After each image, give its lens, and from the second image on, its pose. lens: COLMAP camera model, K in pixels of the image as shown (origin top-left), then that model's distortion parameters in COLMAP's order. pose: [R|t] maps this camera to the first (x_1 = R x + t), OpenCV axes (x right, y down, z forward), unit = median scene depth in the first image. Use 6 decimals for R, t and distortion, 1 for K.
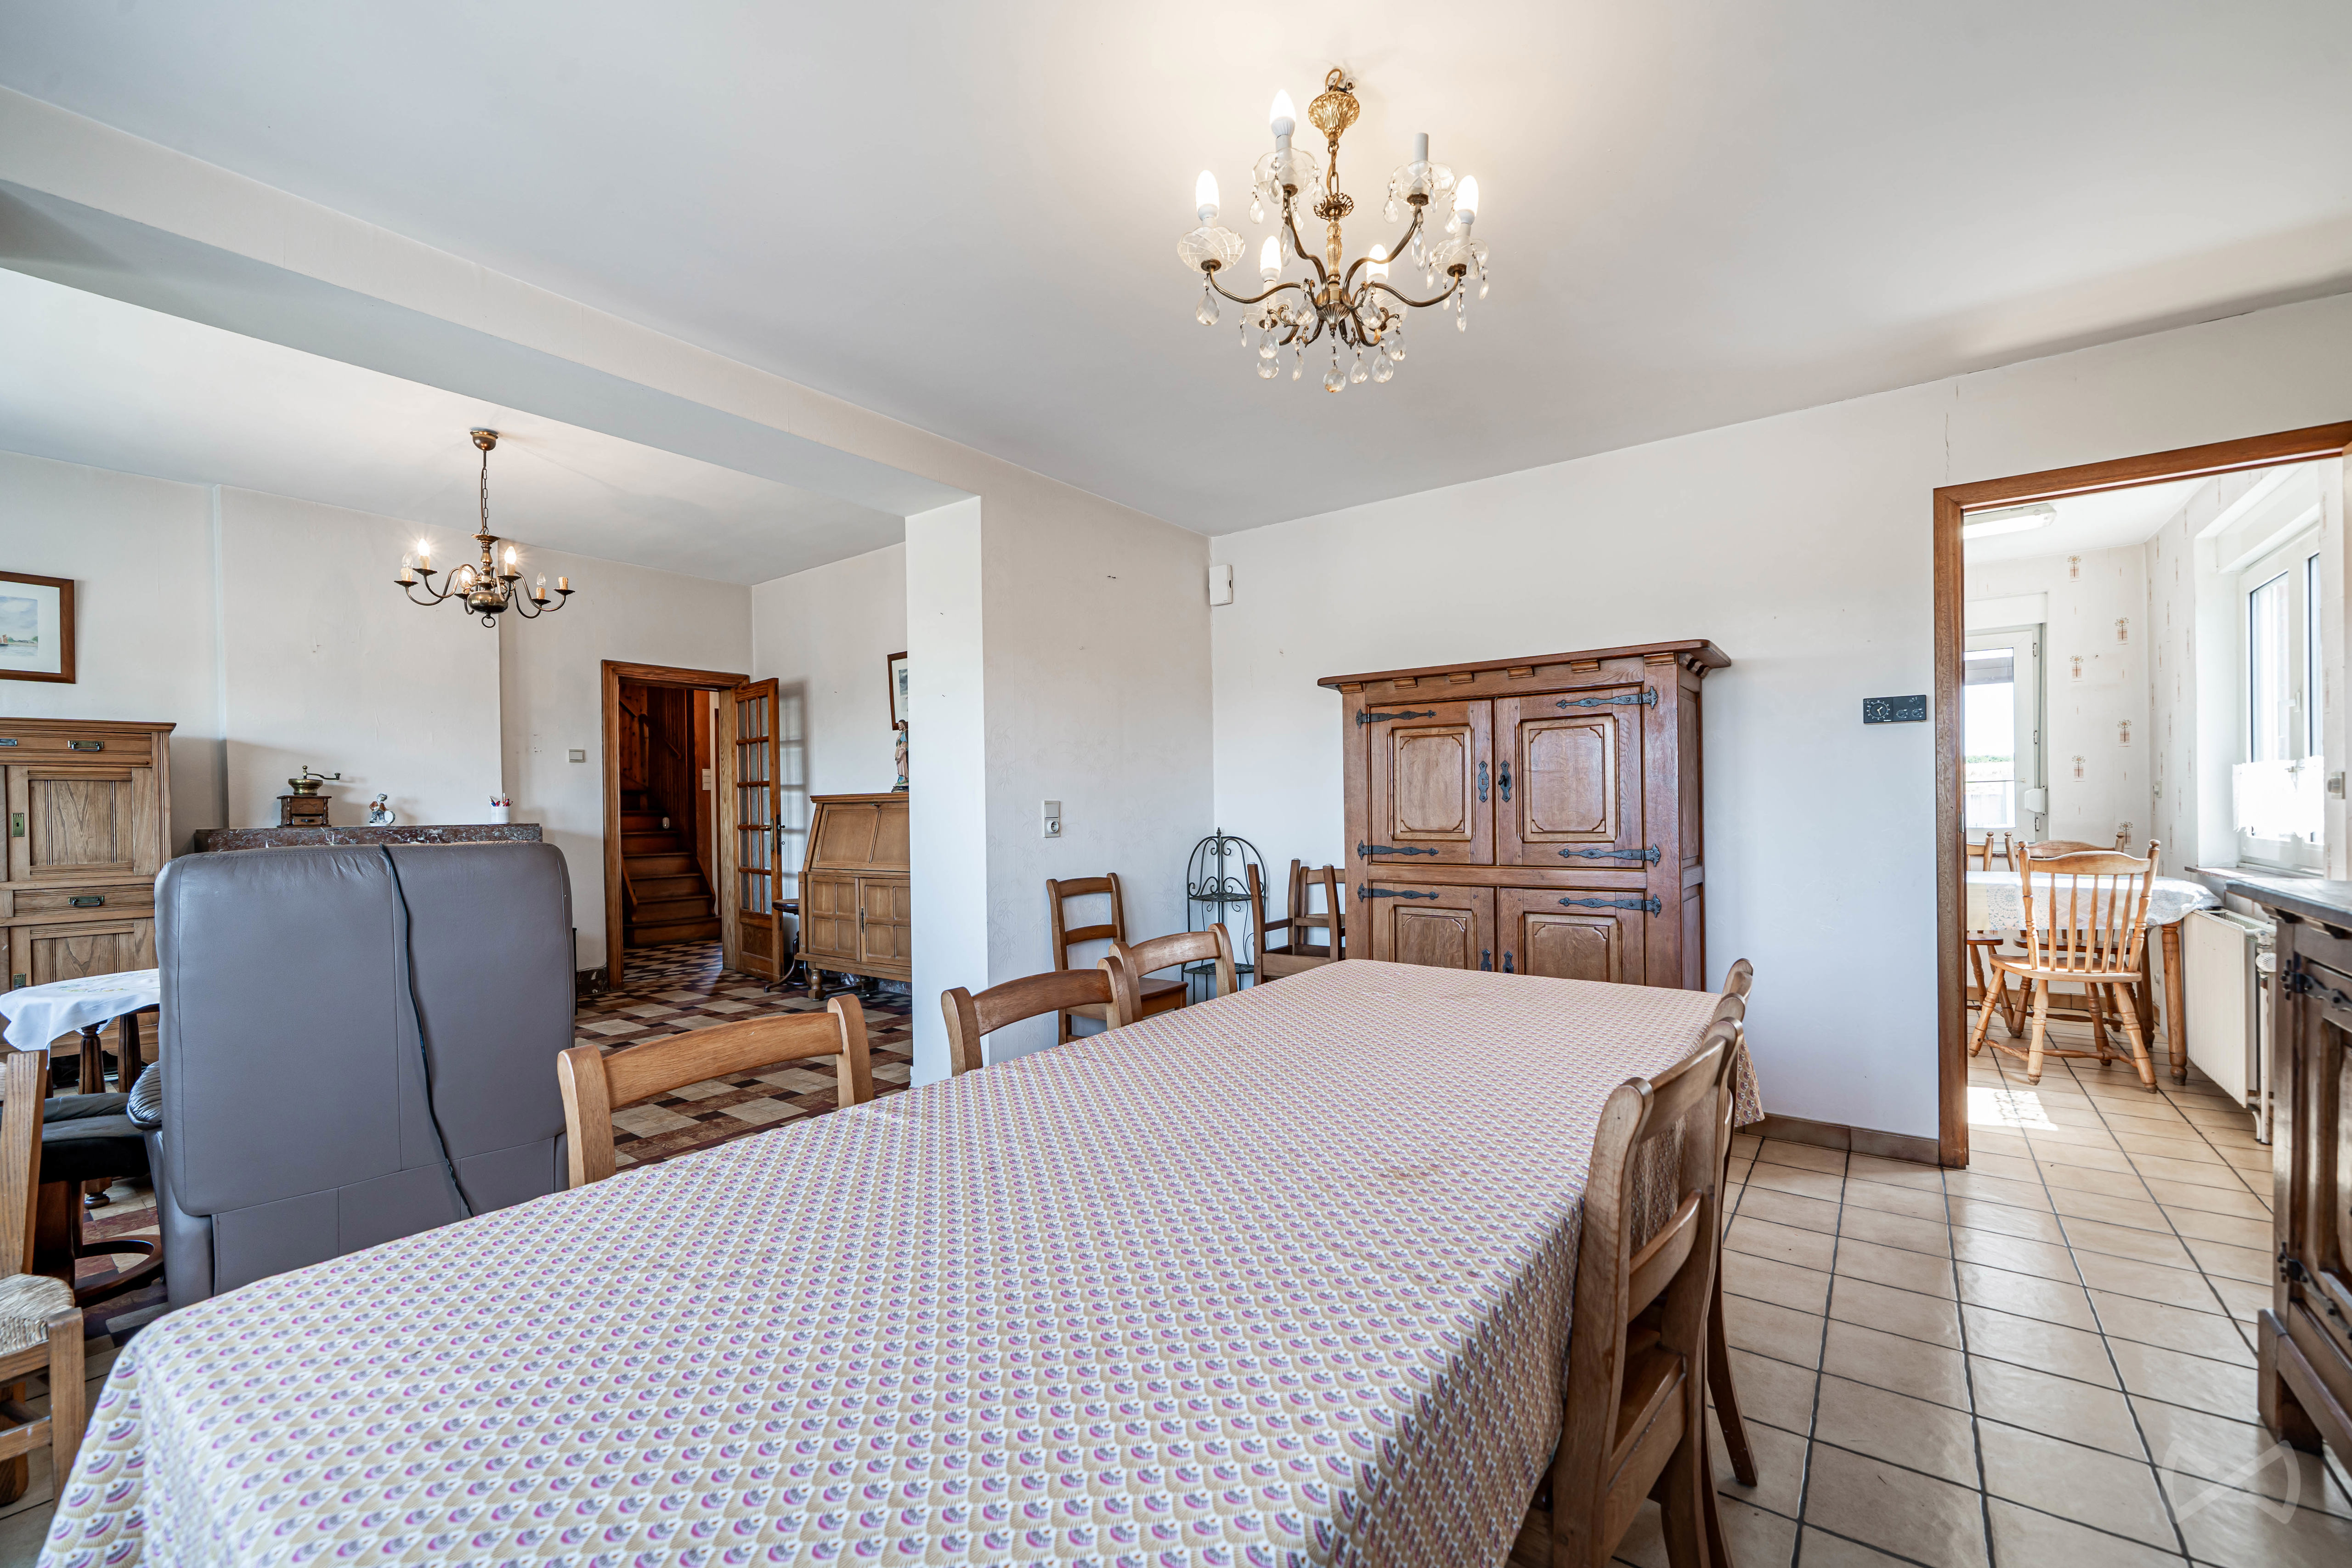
lens RADIAL K [[978.4, 0, 1185.2], [0, 978.4, 800.5], [0, 0, 1]] dist [0.000591, -0.000156]
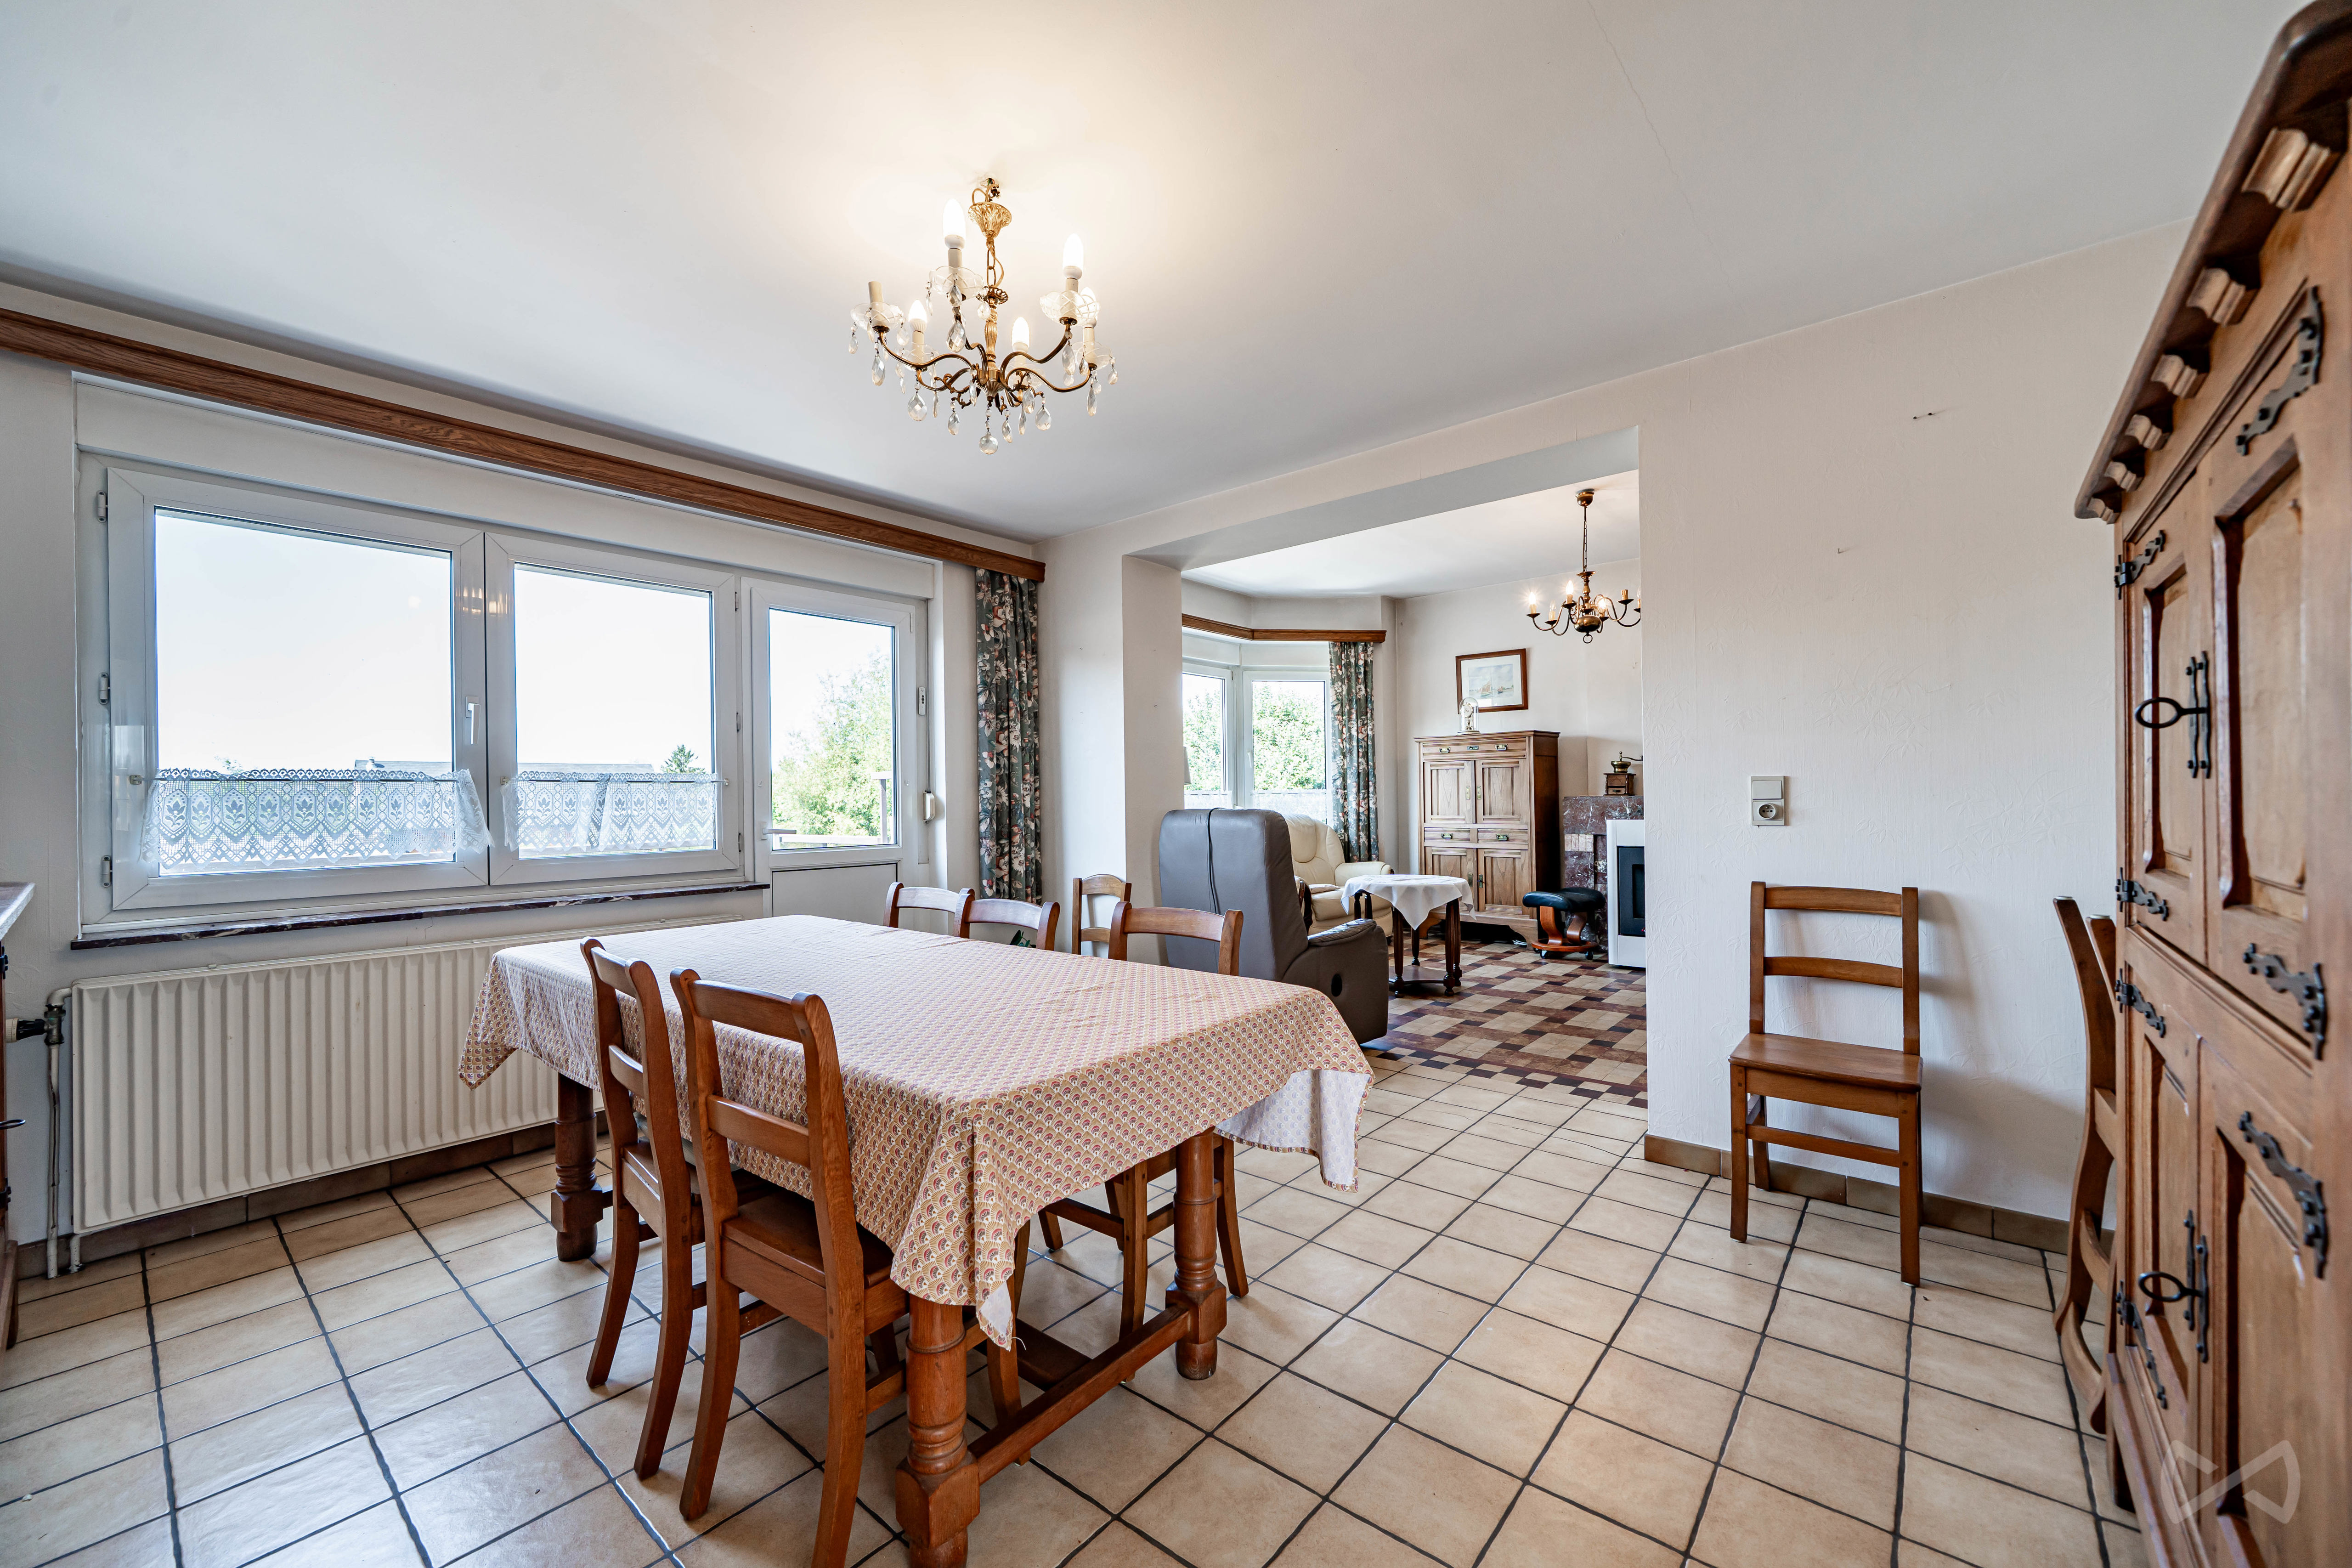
lens RADIAL K [[913.9, 0, 1176.0], [0, 913.9, 784.0], [0, 0, 1]] dist [0.000133, -0.000024]
pose [[-0.070507, 0.001865, -0.997510, 0.574849], [0.019091, 0.999818, 0.000520, -0.003156], [0.997329, -0.019007, -0.070530, 0.592779]]
